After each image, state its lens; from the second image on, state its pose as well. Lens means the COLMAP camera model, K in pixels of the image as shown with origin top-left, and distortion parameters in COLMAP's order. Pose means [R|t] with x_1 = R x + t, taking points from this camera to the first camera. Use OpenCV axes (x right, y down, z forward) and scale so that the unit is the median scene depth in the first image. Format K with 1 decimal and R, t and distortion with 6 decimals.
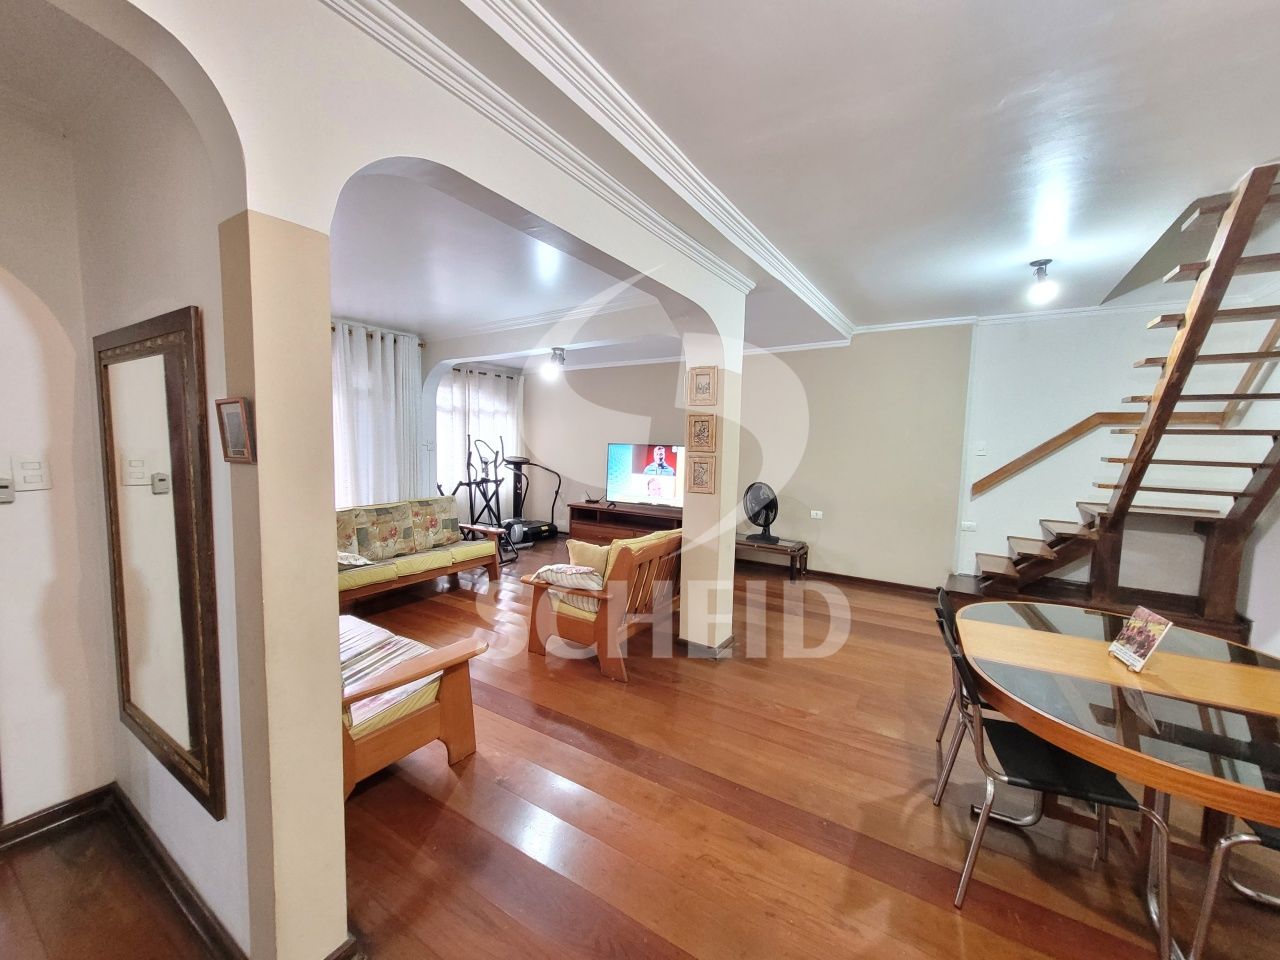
lens RADIAL K [[495.2, 0, 638.5], [0, 495.2, 484.3], [0, 0, 1]] dist [0.006642, -0.000680]
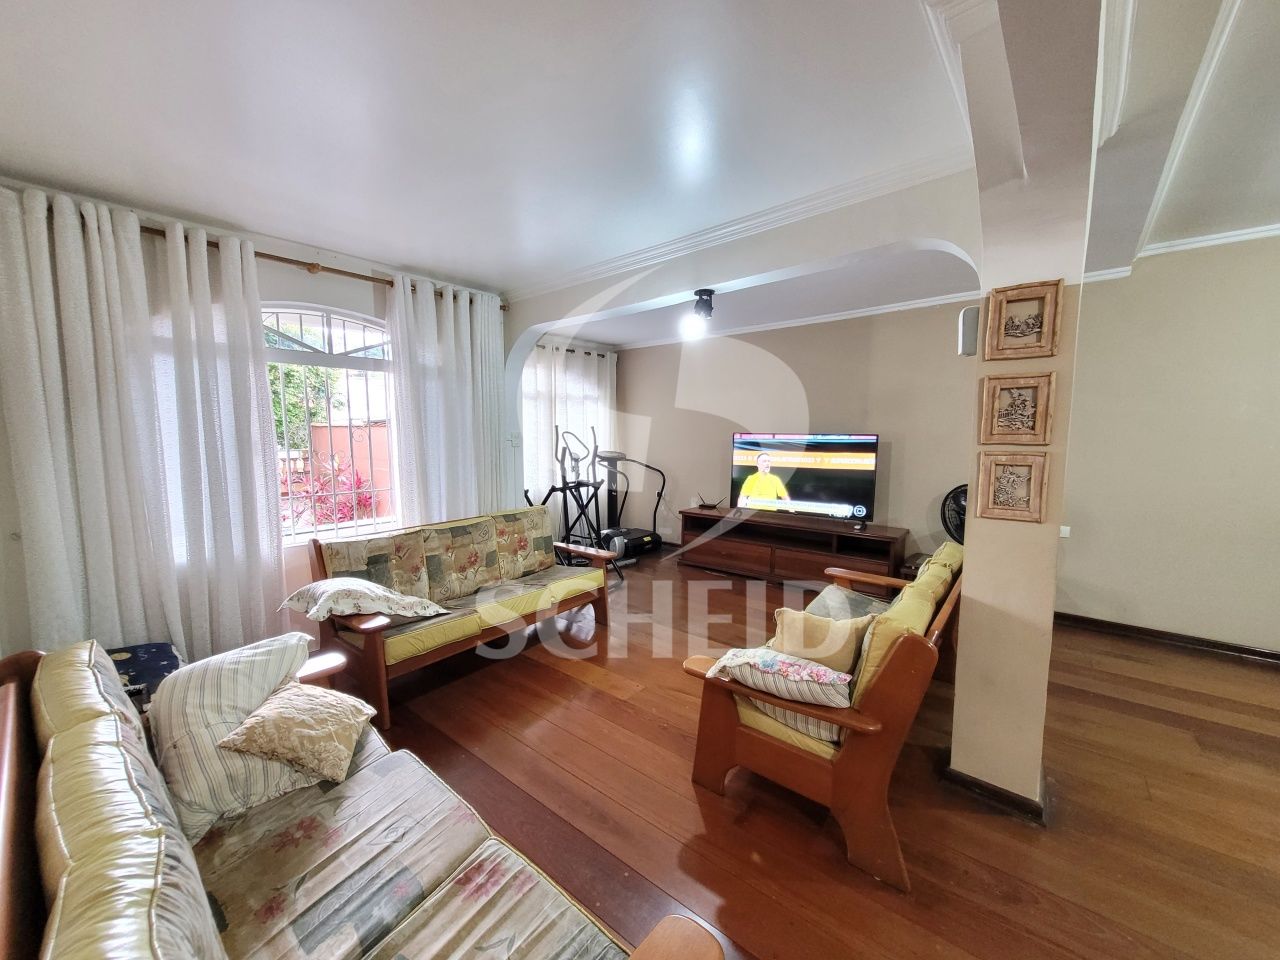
lens RADIAL K [[495.2, 0, 637.6], [0, 495.2, 481.8], [0, 0, 1]] dist [0.006642, -0.000680]
pose [[0.992035, -0.008763, -0.125660, -0.141735], [0.010817, 0.999819, 0.015672, -0.025126], [0.125500, -0.016906, 0.991950, 0.270389]]
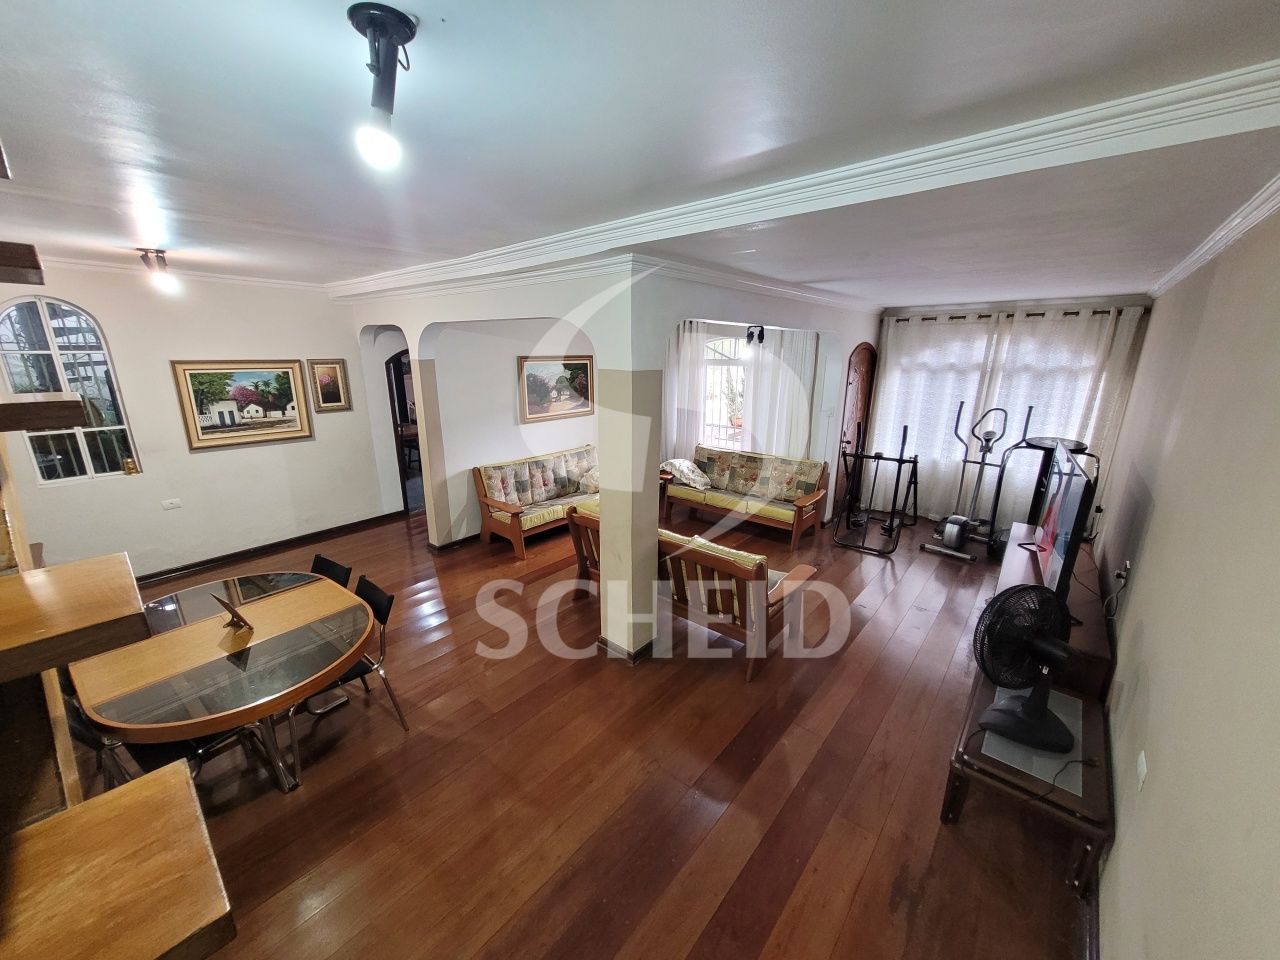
lens RADIAL K [[495.2, 0, 632.5], [0, 495.2, 485.7], [0, 0, 1]] dist [0.006642, -0.000680]
pose [[-0.152642, 0.246362, -0.957082, 0.719262], [-0.089384, 0.961020, 0.261631, -0.172796], [0.984231, 0.125484, -0.124671, 0.772656]]
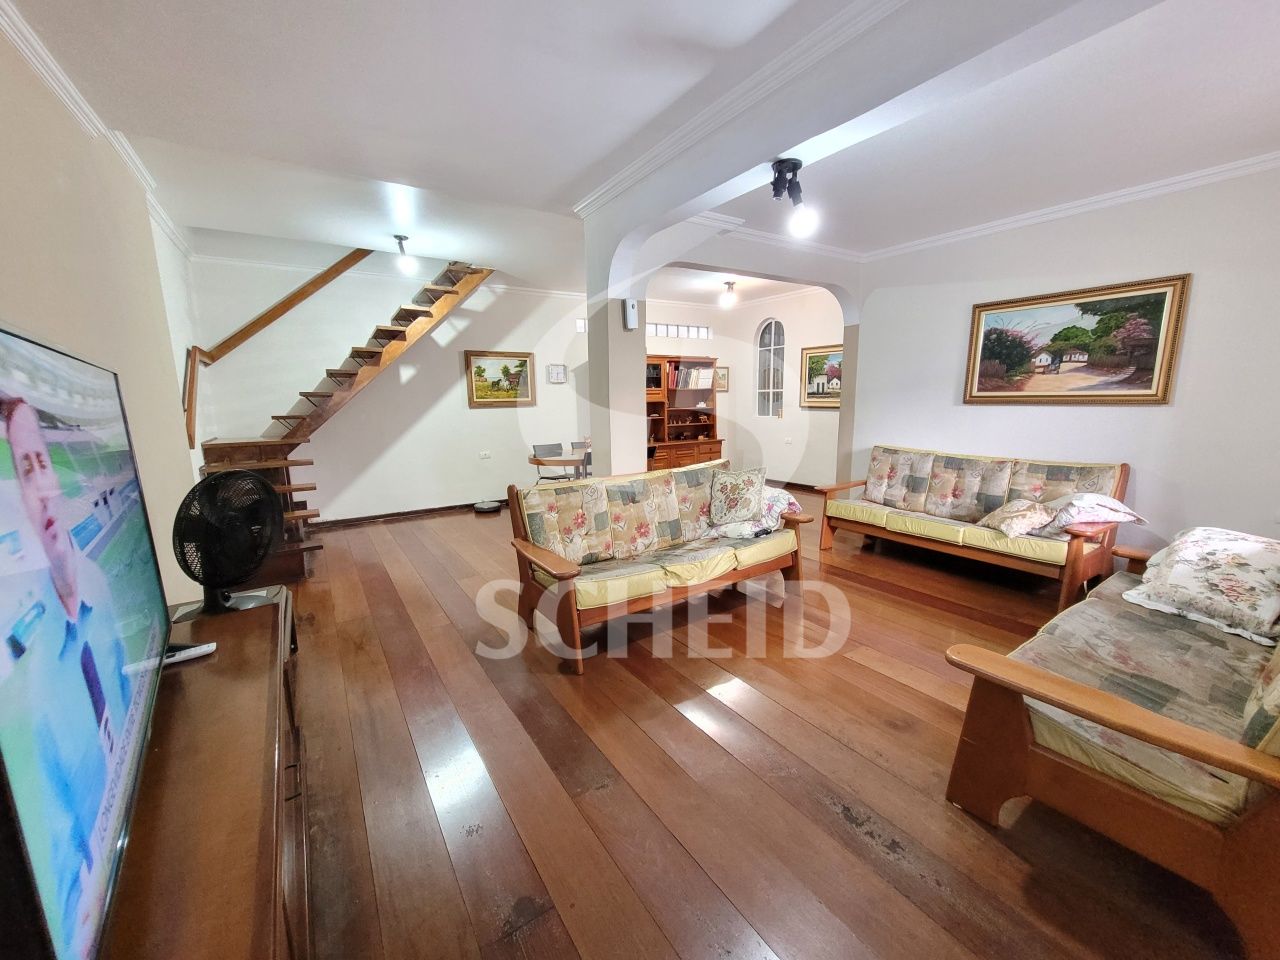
lens RADIAL K [[495.2, 0, 641.5], [0, 495.2, 484.5], [0, 0, 1]] dist [0.006642, -0.000680]
pose [[-0.915960, -0.074823, 0.394232, -0.197558], [0.031982, 0.965723, 0.257597, -0.087151], [-0.399993, 0.248557, -0.882171, 1.293257]]
